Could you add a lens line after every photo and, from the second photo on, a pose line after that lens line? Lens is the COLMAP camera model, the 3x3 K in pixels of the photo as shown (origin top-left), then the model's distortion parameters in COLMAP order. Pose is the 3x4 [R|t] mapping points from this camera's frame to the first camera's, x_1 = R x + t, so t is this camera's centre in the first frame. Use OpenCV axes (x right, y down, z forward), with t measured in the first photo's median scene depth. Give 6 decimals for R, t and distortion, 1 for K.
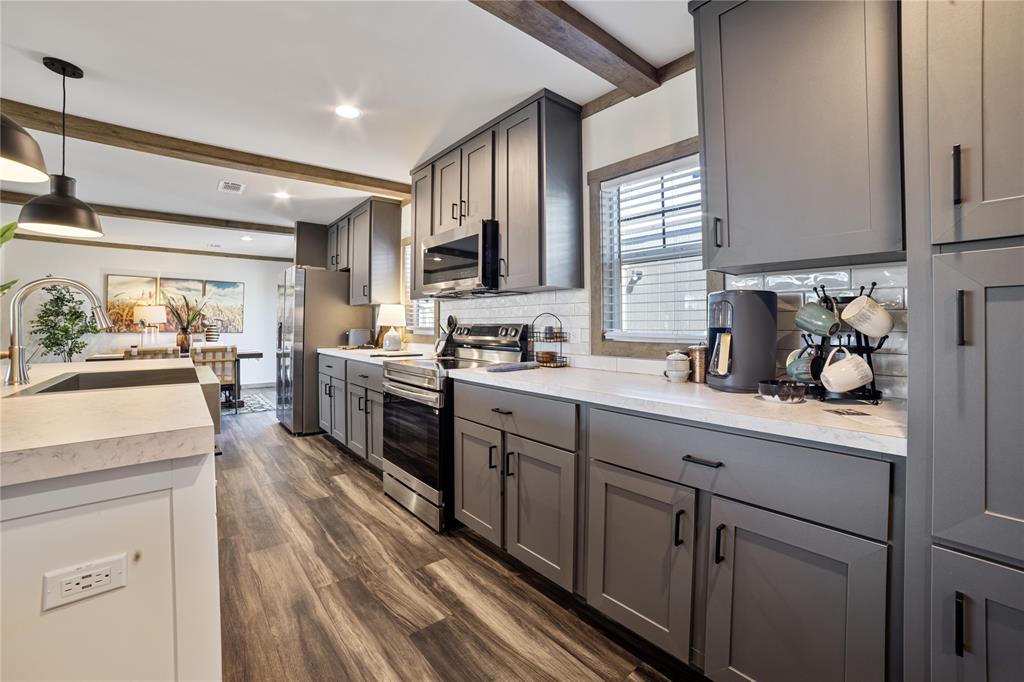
lens RADIAL K [[422.2, 0, 514.5], [0, 422.2, 331.7], [0, 0, 1]] dist [-0.102145, 0.033165]
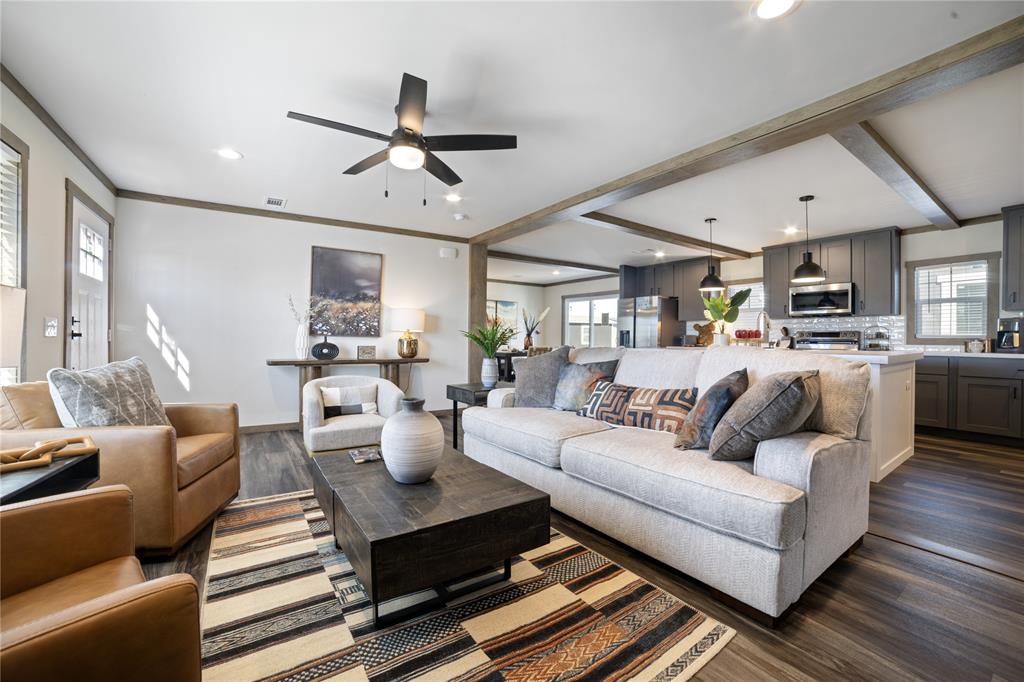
lens RADIAL K [[426.6, 0, 511.2], [0, 426.6, 348.2], [0, 0, 1]] dist [-0.099972, 0.035530]
pose [[0.995674, 0.005838, -0.092735, -1.629264], [-0.005131, 0.999956, 0.007869, 0.065066], [0.092777, -0.007359, 0.995660, -1.241227]]
